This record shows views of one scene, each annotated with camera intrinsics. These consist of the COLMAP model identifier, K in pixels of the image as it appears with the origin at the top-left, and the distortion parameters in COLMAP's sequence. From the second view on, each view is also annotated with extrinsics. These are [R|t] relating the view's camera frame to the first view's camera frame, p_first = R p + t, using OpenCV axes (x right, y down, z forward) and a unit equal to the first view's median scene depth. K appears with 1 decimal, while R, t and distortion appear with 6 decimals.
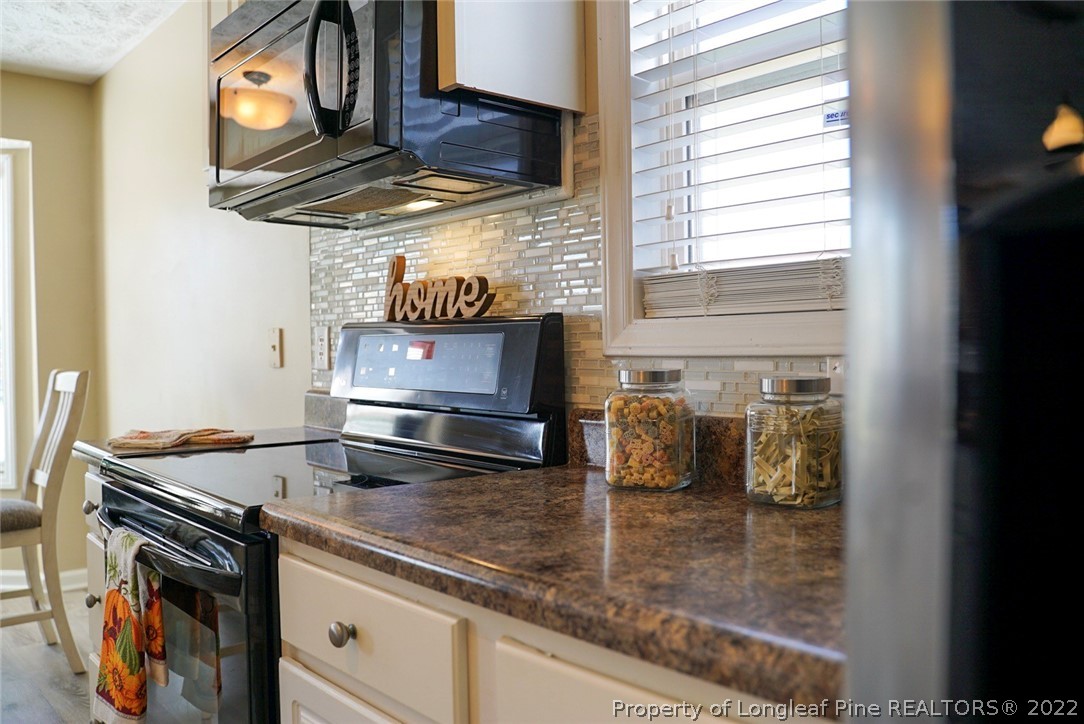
lens RADIAL K [[889.5, 0, 542.0], [0, 889.5, 362.0], [0, 0, 1]] dist [-0.118665, 0.099828]
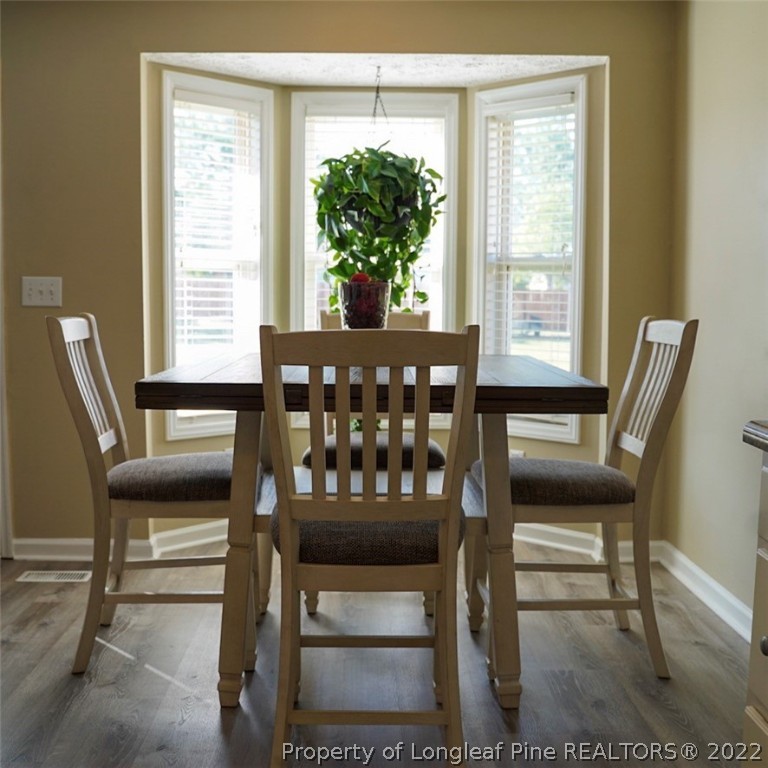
lens RADIAL K [[880.8, 0, 384.0], [0, 880.8, 384.0], [0, 0, 1]] dist [-0.080698, 0.011968]
pose [[0.783899, 0.082990, -0.615318, -0.238552], [-0.028379, 0.994780, 0.098015, -0.002366], [0.620240, -0.059372, 0.782162, 0.169313]]
